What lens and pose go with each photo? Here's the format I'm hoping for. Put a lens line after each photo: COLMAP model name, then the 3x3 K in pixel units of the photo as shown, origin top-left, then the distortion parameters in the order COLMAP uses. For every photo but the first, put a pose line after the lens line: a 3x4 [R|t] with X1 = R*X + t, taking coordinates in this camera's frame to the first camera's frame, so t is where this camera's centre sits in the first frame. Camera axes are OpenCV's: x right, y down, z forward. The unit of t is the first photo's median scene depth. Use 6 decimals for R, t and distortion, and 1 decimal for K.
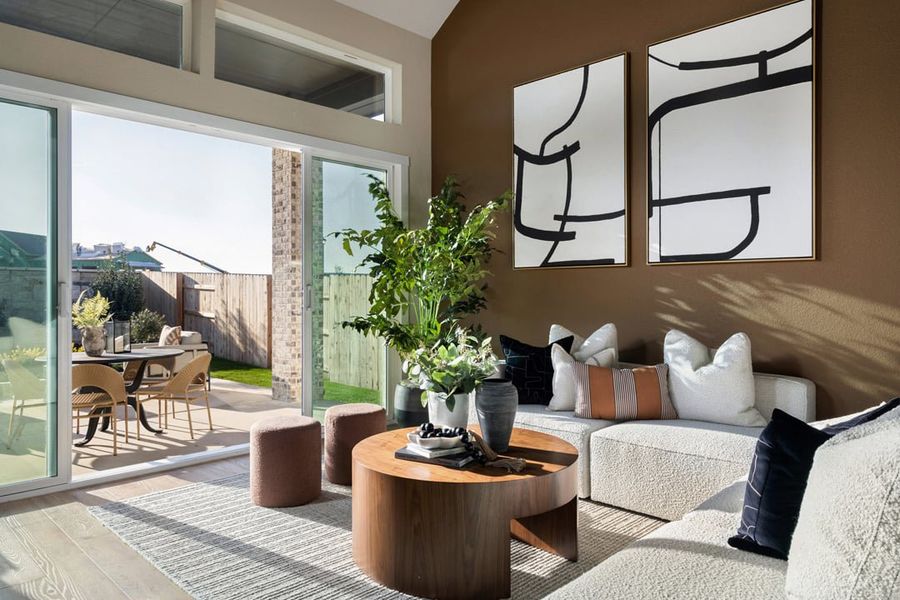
lens RADIAL K [[610.9, 0, 447.7], [0, 610.9, 293.9], [0, 0, 1]] dist [-0.001308, -0.000114]
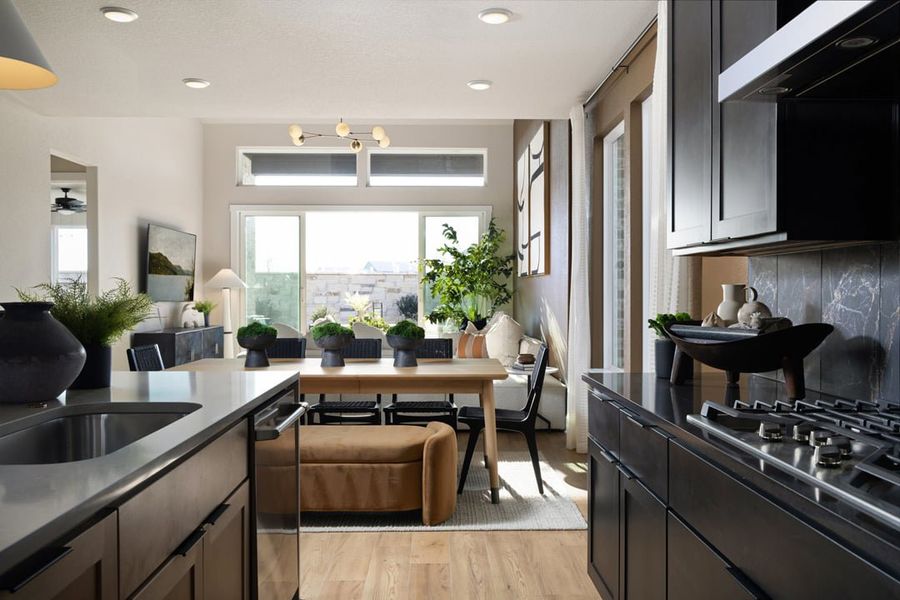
lens RADIAL K [[757.5, 0, 450.0], [0, 757.5, 300.0], [0, 0, 1]] dist [-0.009577, -0.002397]
pose [[0.707088, 0.009812, -0.707057, 1.564428], [-0.002287, 0.999930, 0.011589, -0.006242], [0.707121, -0.006578, 0.707062, -0.574204]]
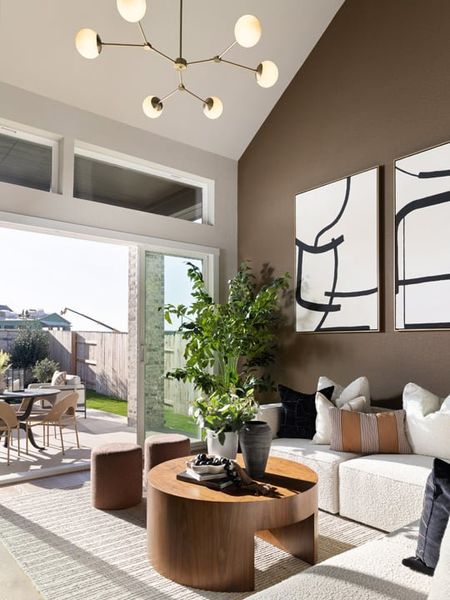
lens RADIAL K [[458.3, 0, 224.0], [0, 458.3, 339.0], [0, 0, 1]] dist [-0.001515, -0.001252]
pose [[0.992868, 0.001705, -0.119210, 0.083709], [-0.003300, 0.999908, -0.013185, -0.016354], [0.119176, 0.013485, 0.992782, 0.005759]]
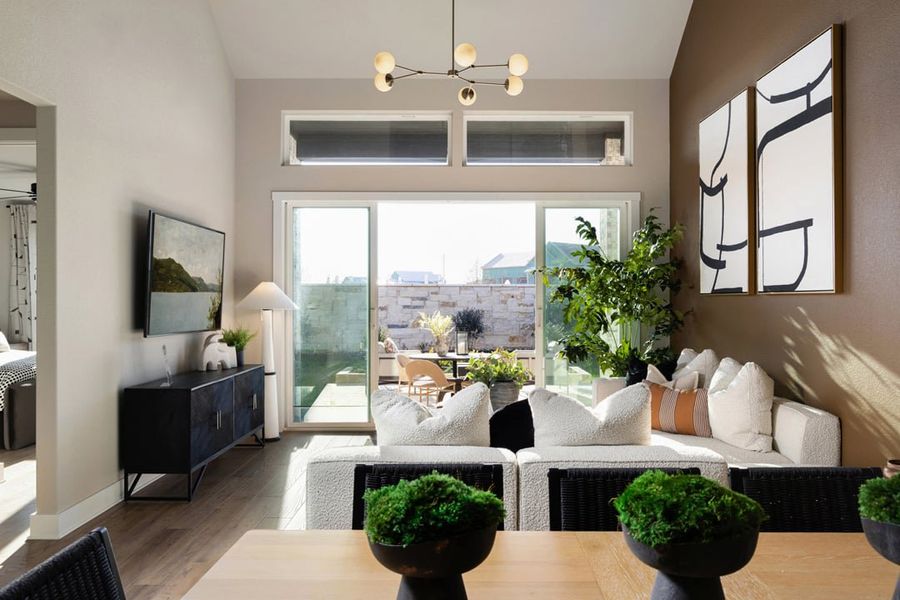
lens RADIAL K [[725.5, 0, 450.0], [0, 725.5, 300.0], [0, 0, 1]] dist [-0.010684, 0.000480]
pose [[0.690775, 0.001305, -0.723068, 0.821629], [-0.001512, 0.999999, 0.000360, -0.036287], [0.723068, 0.000844, 0.690777, -0.203912]]
